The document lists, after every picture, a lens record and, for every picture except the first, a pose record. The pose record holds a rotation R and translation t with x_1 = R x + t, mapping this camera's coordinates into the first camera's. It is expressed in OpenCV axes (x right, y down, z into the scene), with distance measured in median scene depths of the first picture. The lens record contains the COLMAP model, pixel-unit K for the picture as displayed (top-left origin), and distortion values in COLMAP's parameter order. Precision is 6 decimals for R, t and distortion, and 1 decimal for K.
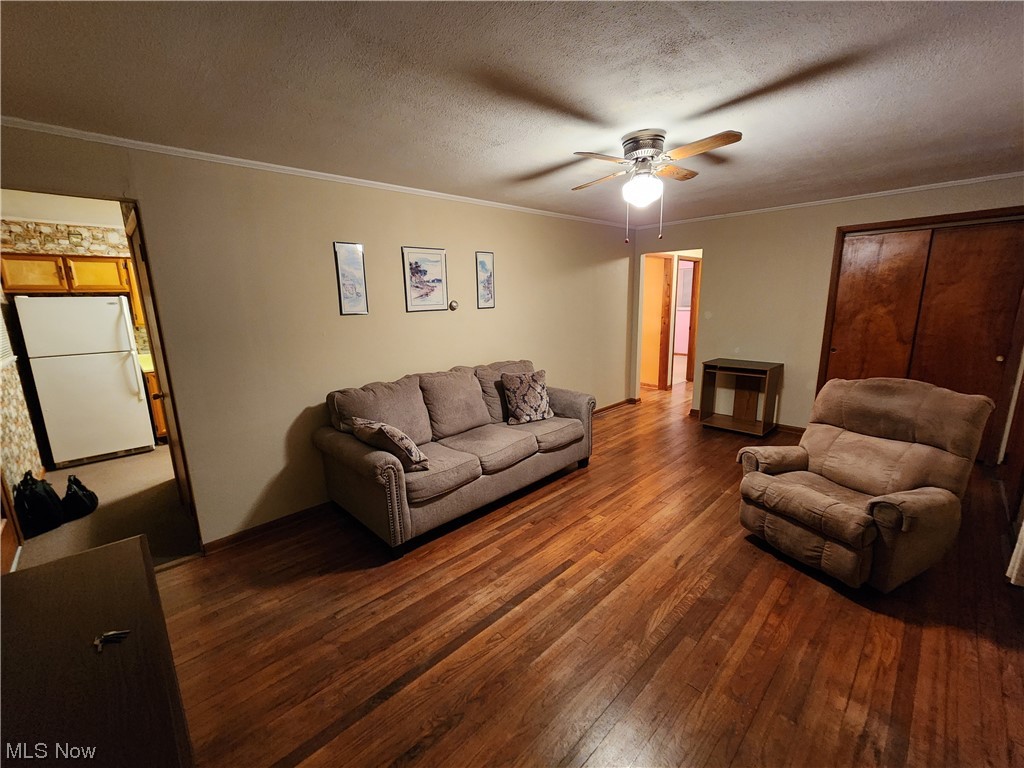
lens RADIAL K [[421.7, 0, 512.8], [0, 421.7, 385.6], [0, 0, 1]] dist [-0.000418, 0.000136]
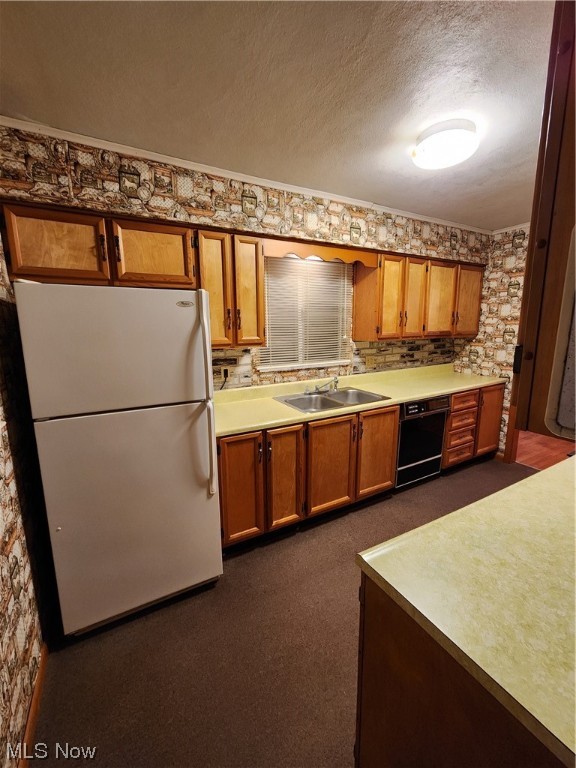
lens RADIAL K [[316.2, 0, 286.1], [0, 316.2, 380.4], [0, 0, 1]] dist [-0.000418, 0.000136]
pose [[0.967698, 0.053756, -0.246315, -0.744346], [-0.060610, 0.997955, -0.020323, -0.107226], [0.244719, 0.034595, 0.968977, 0.680245]]
